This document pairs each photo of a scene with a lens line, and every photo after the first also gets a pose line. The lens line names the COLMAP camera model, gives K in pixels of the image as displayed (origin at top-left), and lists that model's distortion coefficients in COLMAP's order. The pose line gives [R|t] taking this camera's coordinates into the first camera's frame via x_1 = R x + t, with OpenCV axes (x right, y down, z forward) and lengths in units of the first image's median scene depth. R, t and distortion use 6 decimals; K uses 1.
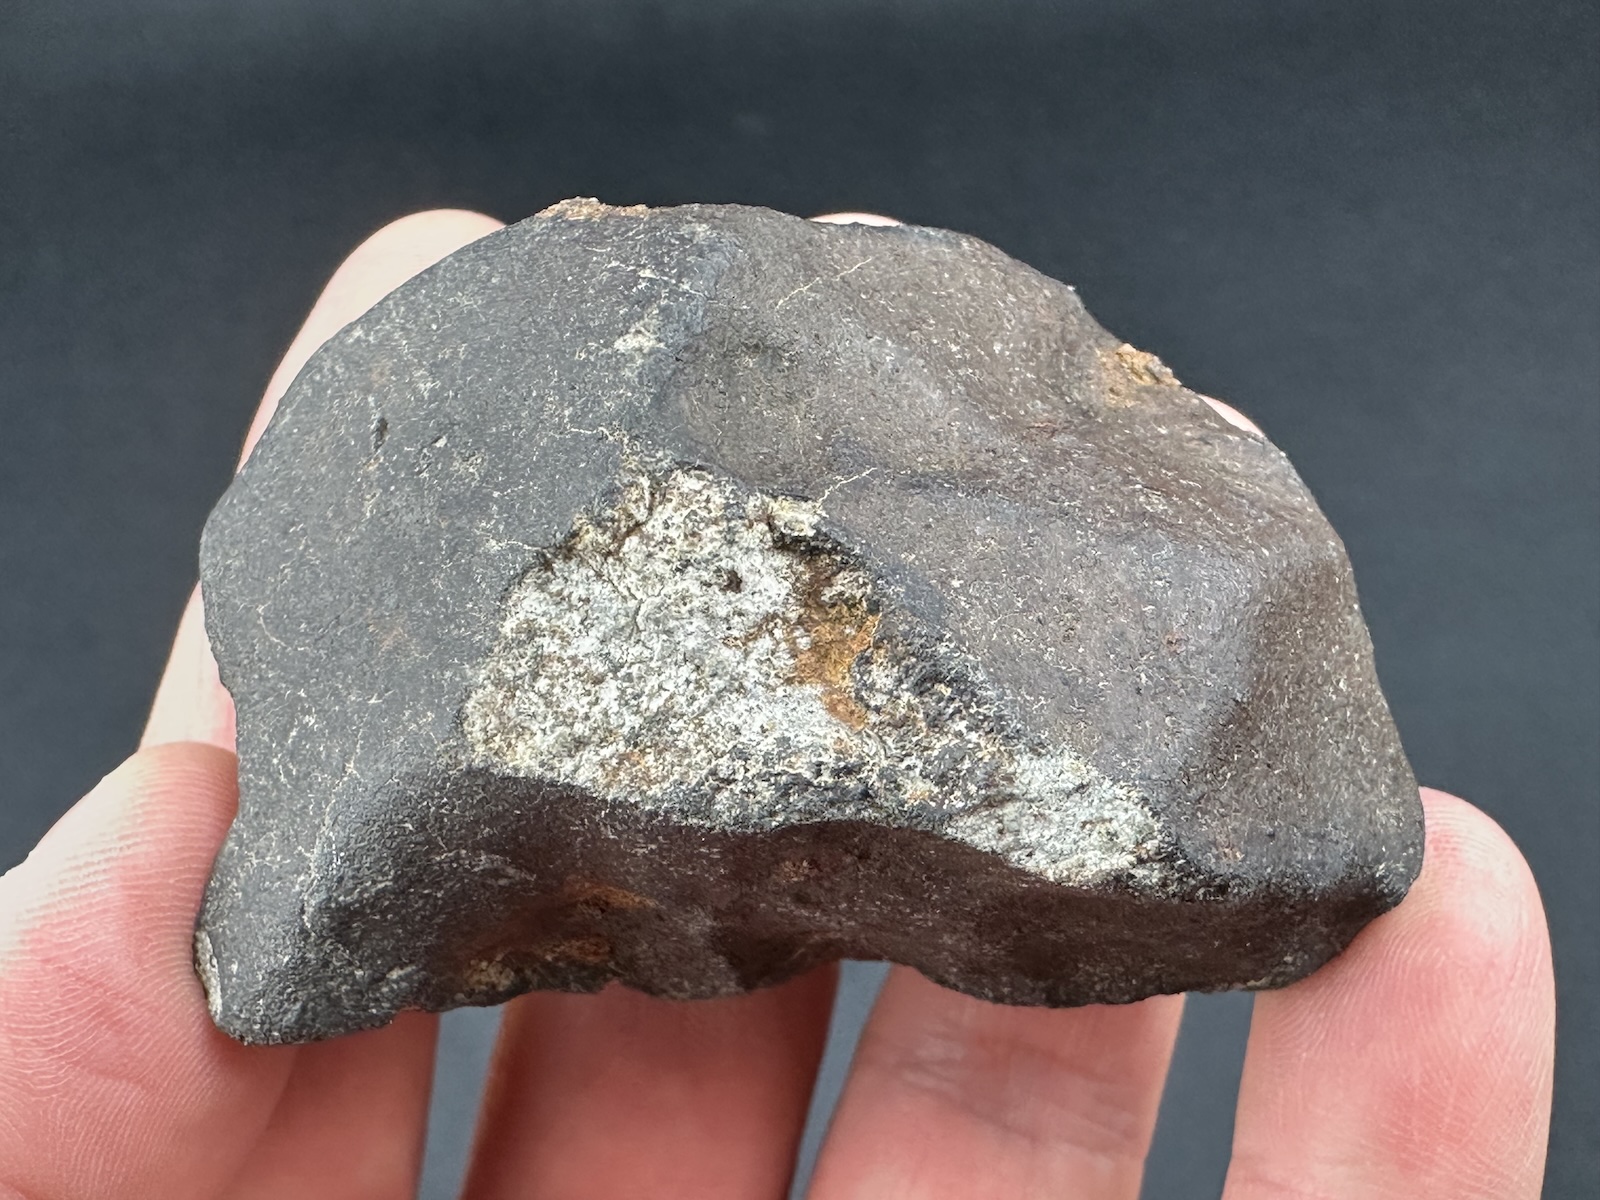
lens RADIAL K [[1712.7, 0, 736.2], [0, 1712.7, 712.4], [0, 0, 1]] dist [-0.009621, -0.002970]
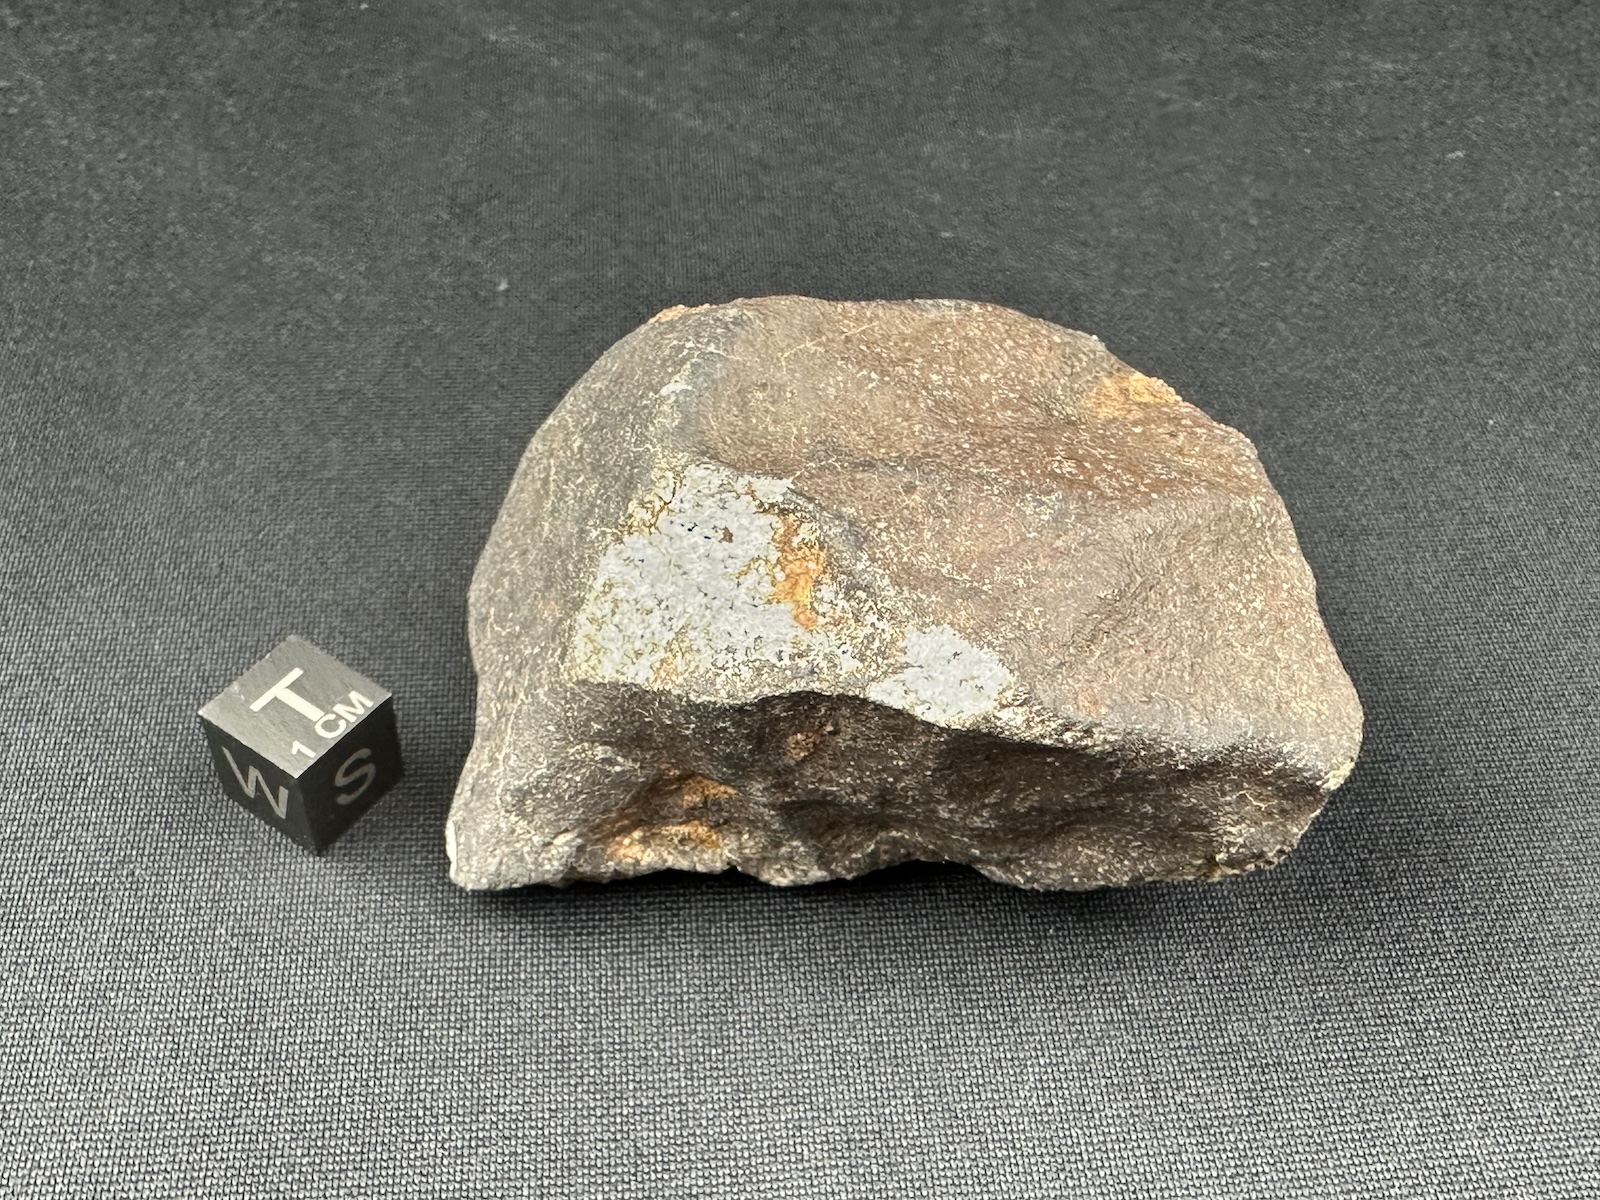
lens RADIAL K [[1708.7, 0, 672.6], [0, 1708.7, 834.4], [0, 0, 1]] dist [-0.010845, -0.002596]
pose [[0.930642, -0.028718, -0.364801, 0.478624], [0.004991, 0.997819, -0.065819, 0.274343], [0.365896, 0.059433, 0.928756, -0.367582]]
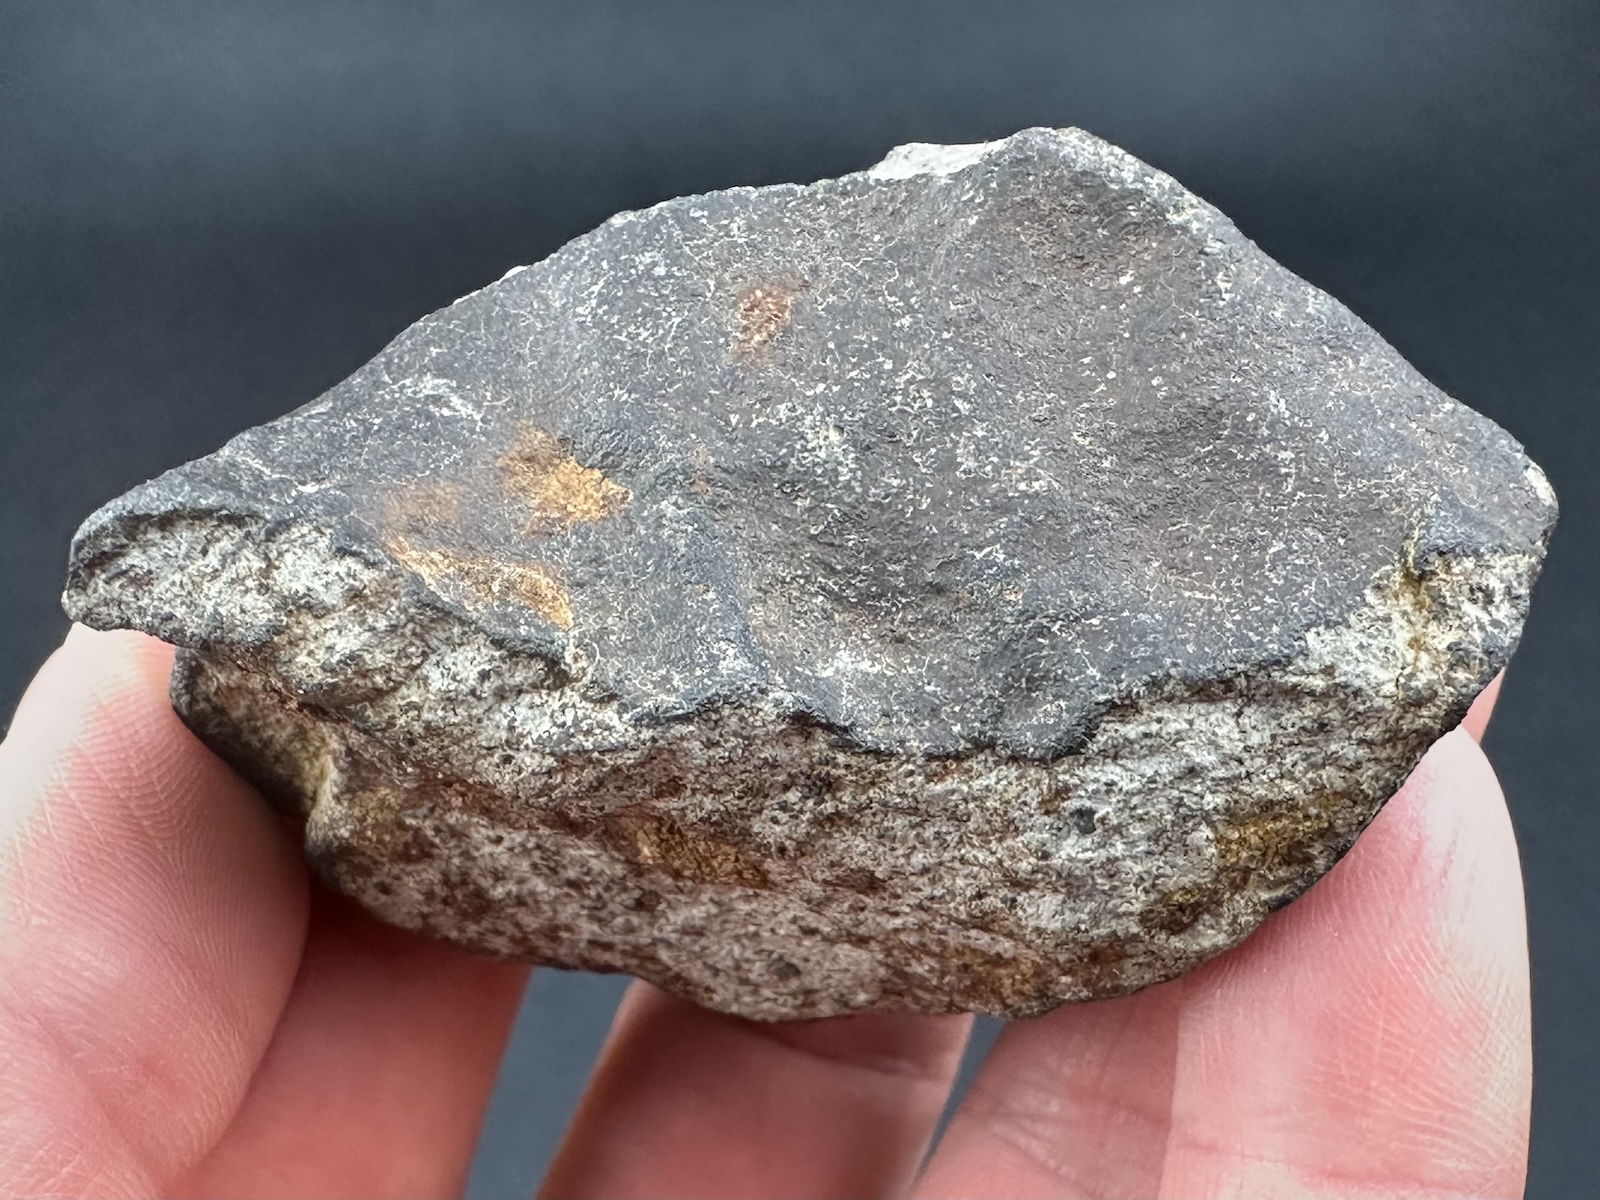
lens RADIAL K [[1973.1, 0, 728.3], [0, 1973.1, 705.0], [0, 0, 1]] dist [-0.007436, -0.011707]
pose [[0.989409, -0.145125, 0.003054, -0.013982], [0.020741, 0.120514, -0.992495, 1.275595], [0.143668, 0.982046, 0.122247, 1.139993]]
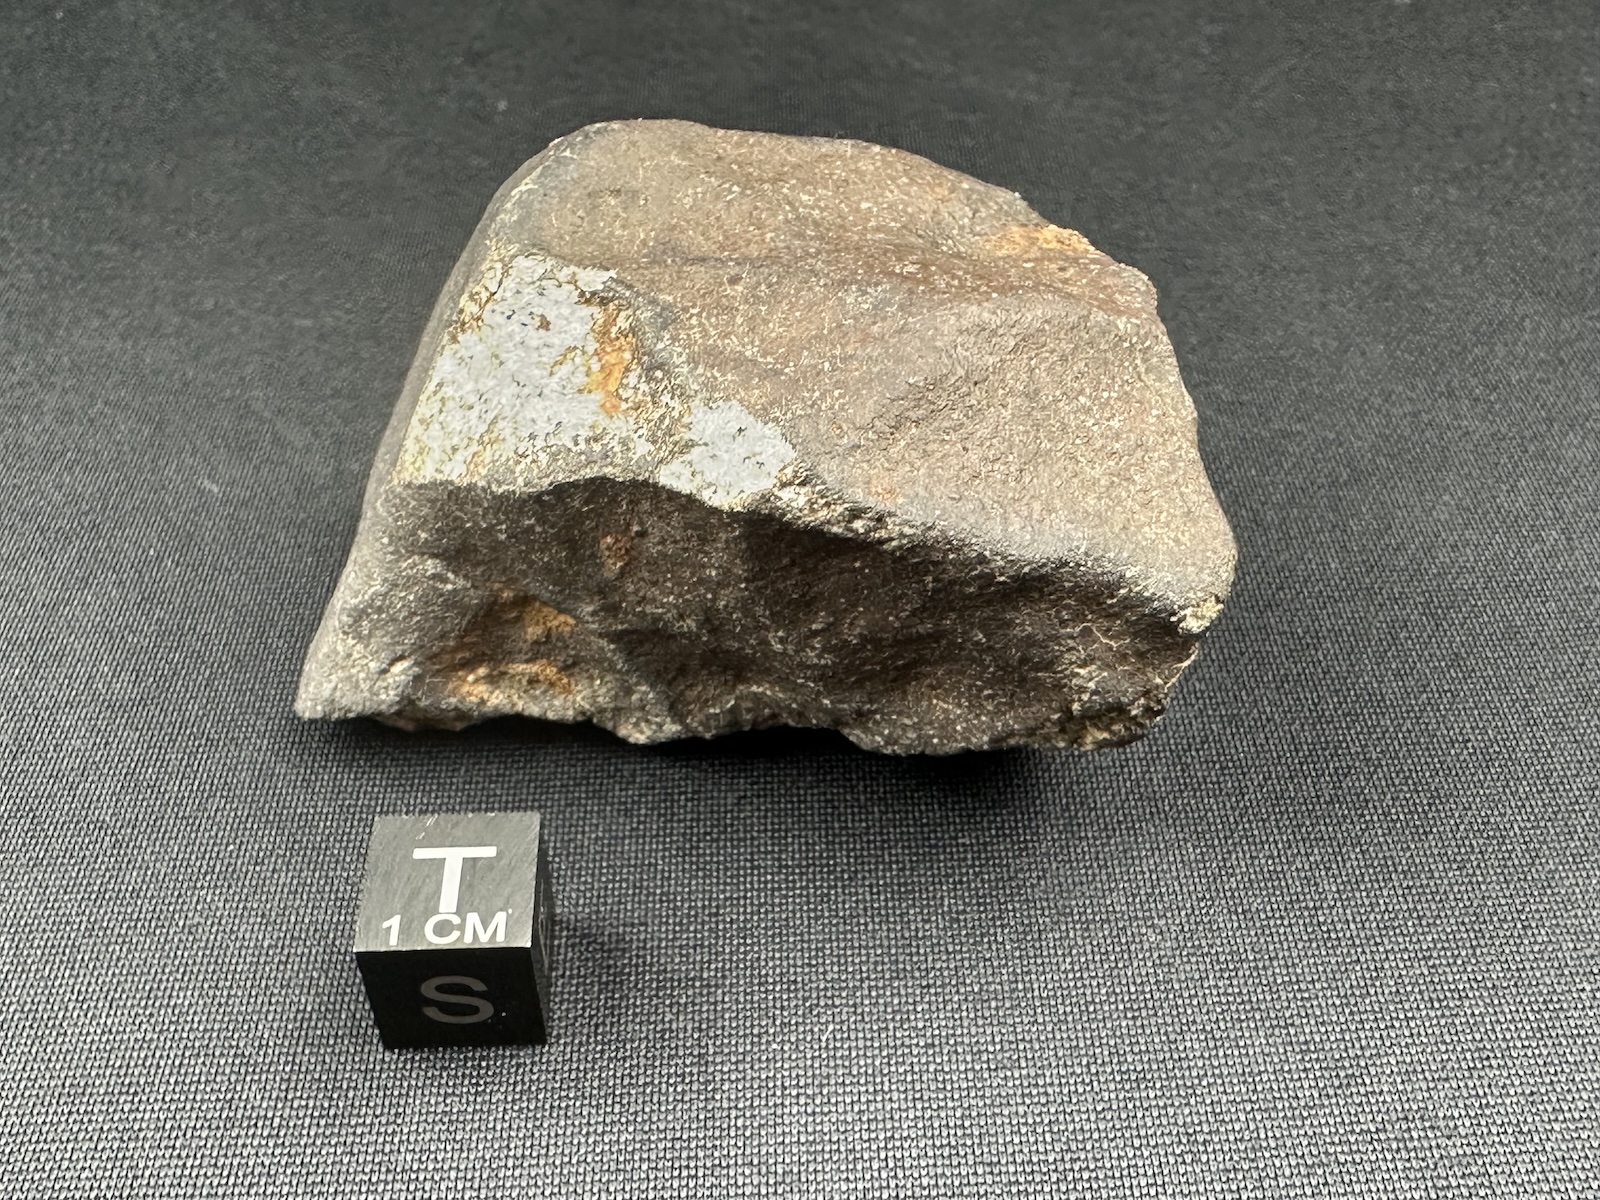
lens RADIAL K [[1712.7, 0, 736.2], [0, 1712.7, 712.4], [0, 0, 1]] dist [-0.009621, -0.002970]
pose [[0.883994, -0.021507, -0.467003, 0.777592], [-0.083854, 0.975446, -0.203650, 0.502299], [0.459916, 0.219185, 0.860485, -0.068686]]
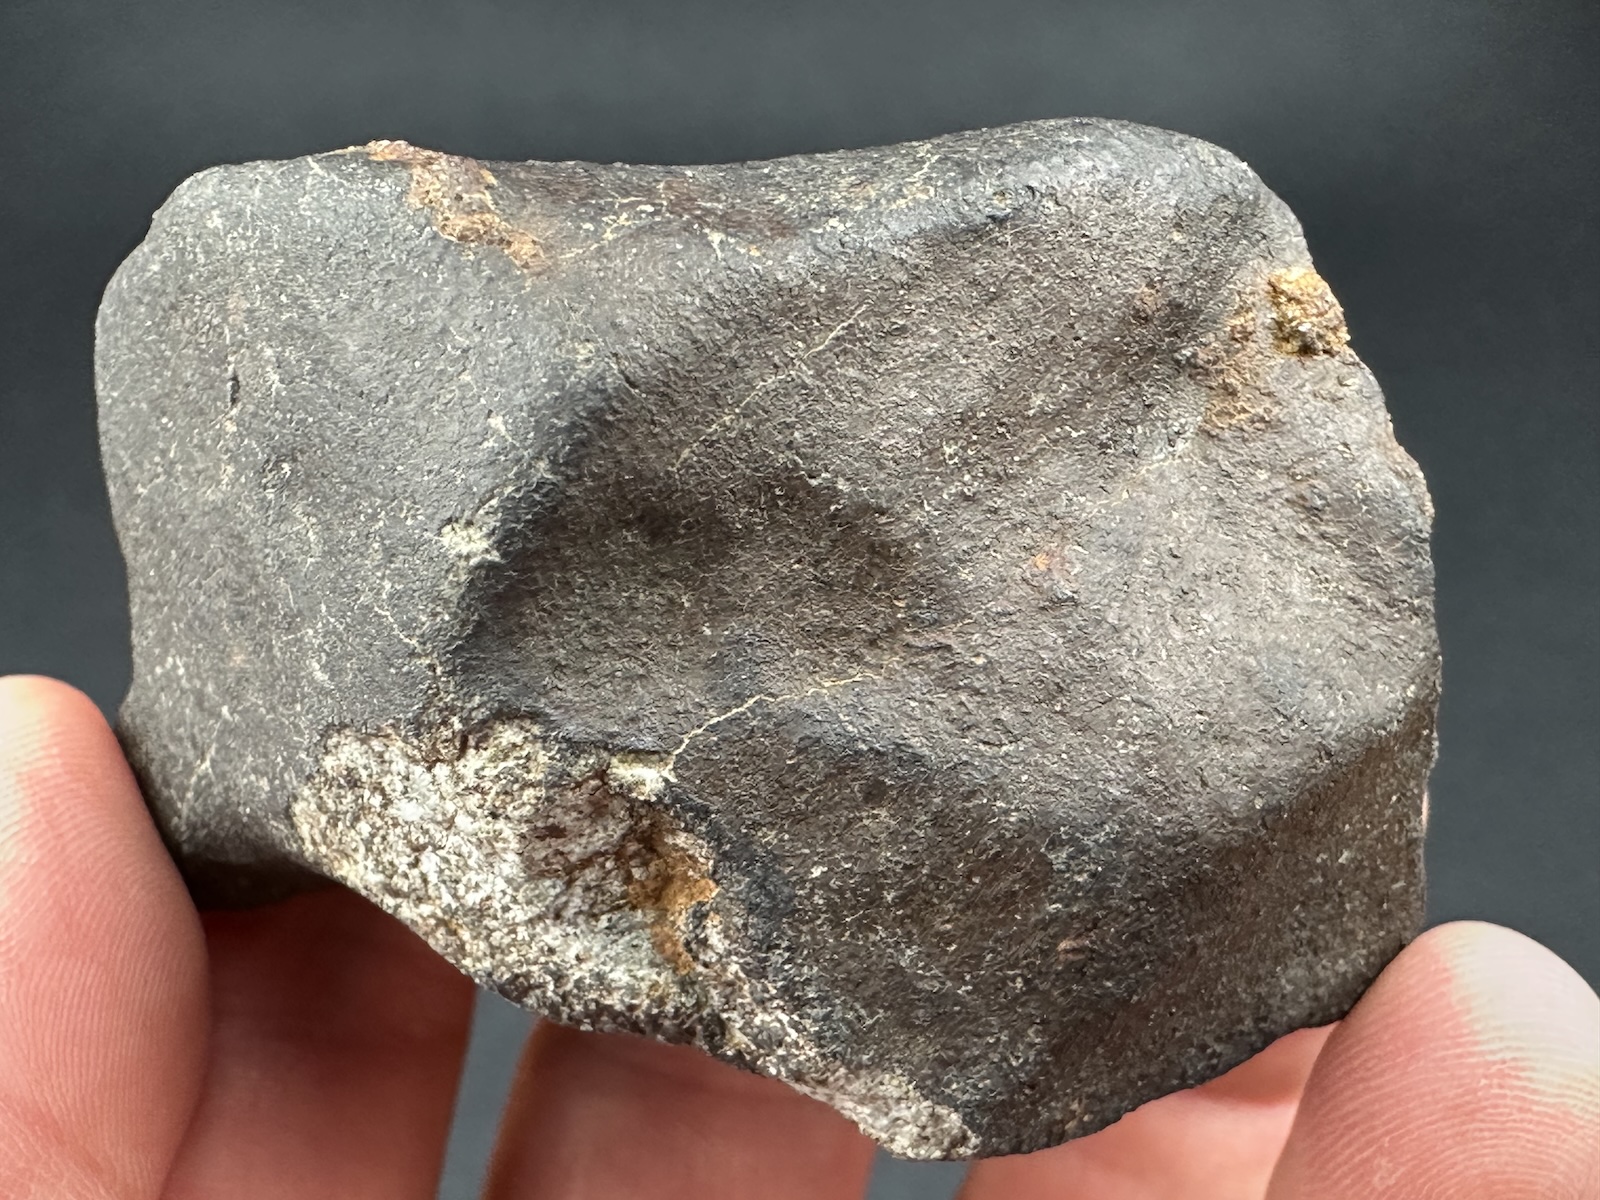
lens RADIAL K [[1699.6, 0, 800.0], [0, 1699.6, 600.0], [0, 0, 1]] dist [-0.004405, -0.017830]
pose [[0.969341, 0.227393, -0.093113, 0.168751], [-0.128972, 0.793388, 0.594897, -0.683563], [0.209151, -0.564649, 0.798391, 0.402427]]
